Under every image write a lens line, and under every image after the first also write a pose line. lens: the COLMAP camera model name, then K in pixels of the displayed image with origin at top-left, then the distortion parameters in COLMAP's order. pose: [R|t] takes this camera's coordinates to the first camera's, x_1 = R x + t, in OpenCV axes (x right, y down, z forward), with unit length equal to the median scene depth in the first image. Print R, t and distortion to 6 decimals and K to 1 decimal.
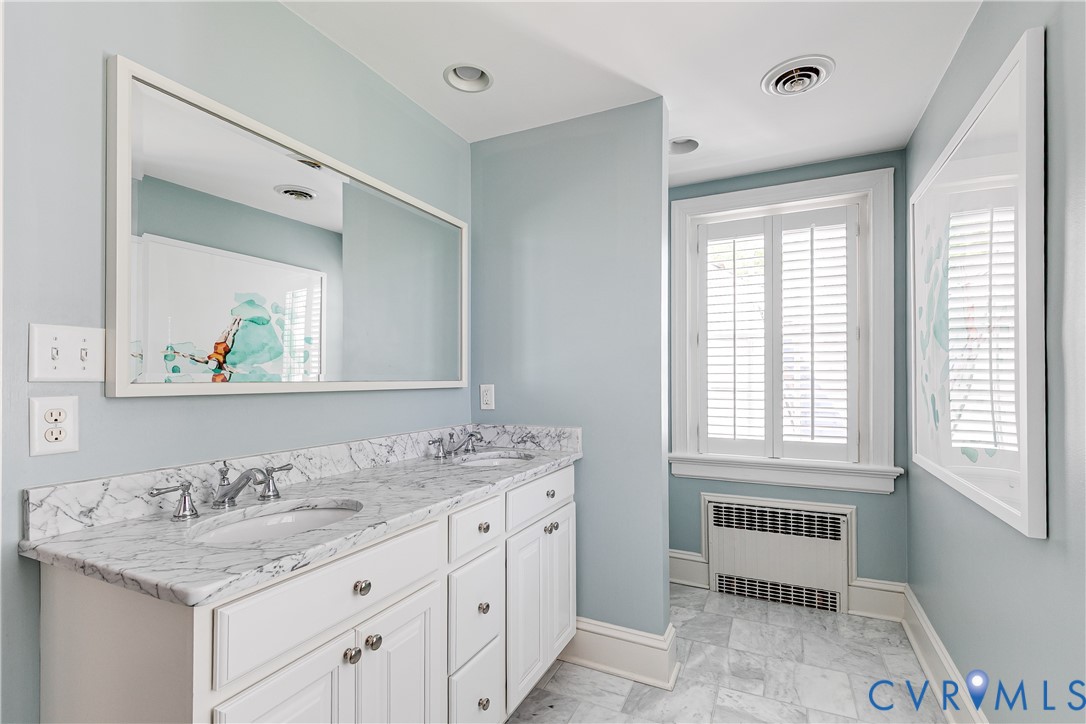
lens RADIAL K [[499.5, 0, 543.5], [0, 499.5, 368.8], [0, 0, 1]] dist [0.000863, 0.001594]
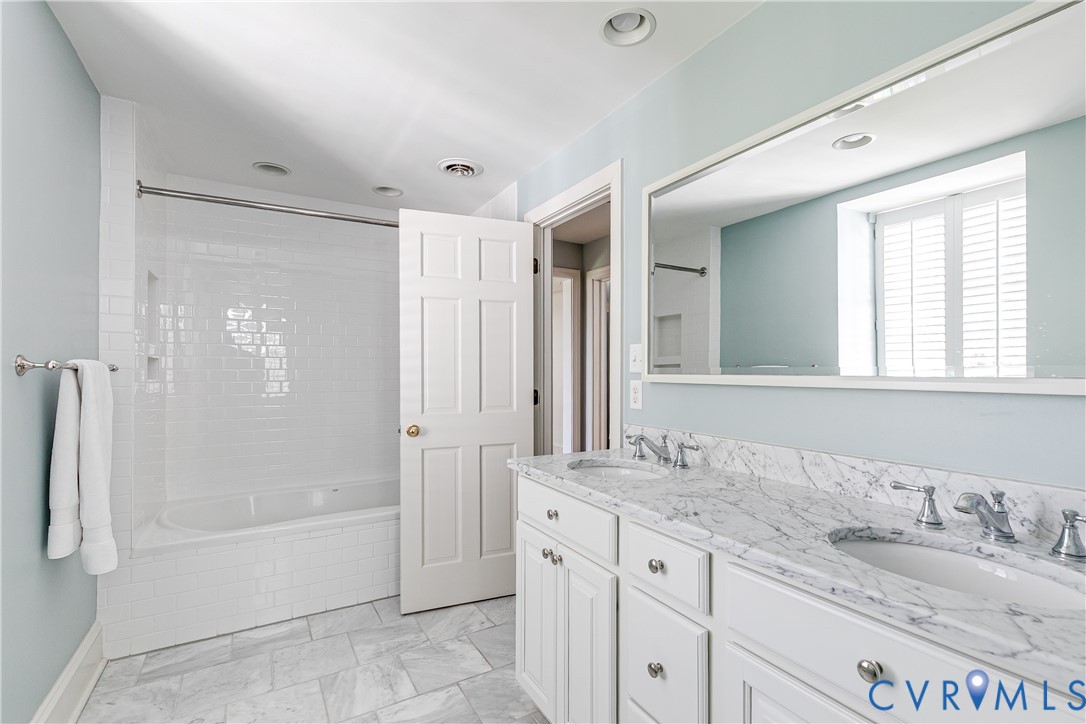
lens RADIAL K [[499.5, 0, 541.1], [0, 499.5, 366.2], [0, 0, 1]] dist [0.000863, 0.001594]
pose [[-0.570842, -0.010767, -0.820990, 0.554579], [0.012136, 0.999694, -0.021549, 0.024656], [0.820971, -0.022264, -0.570536, 1.179666]]
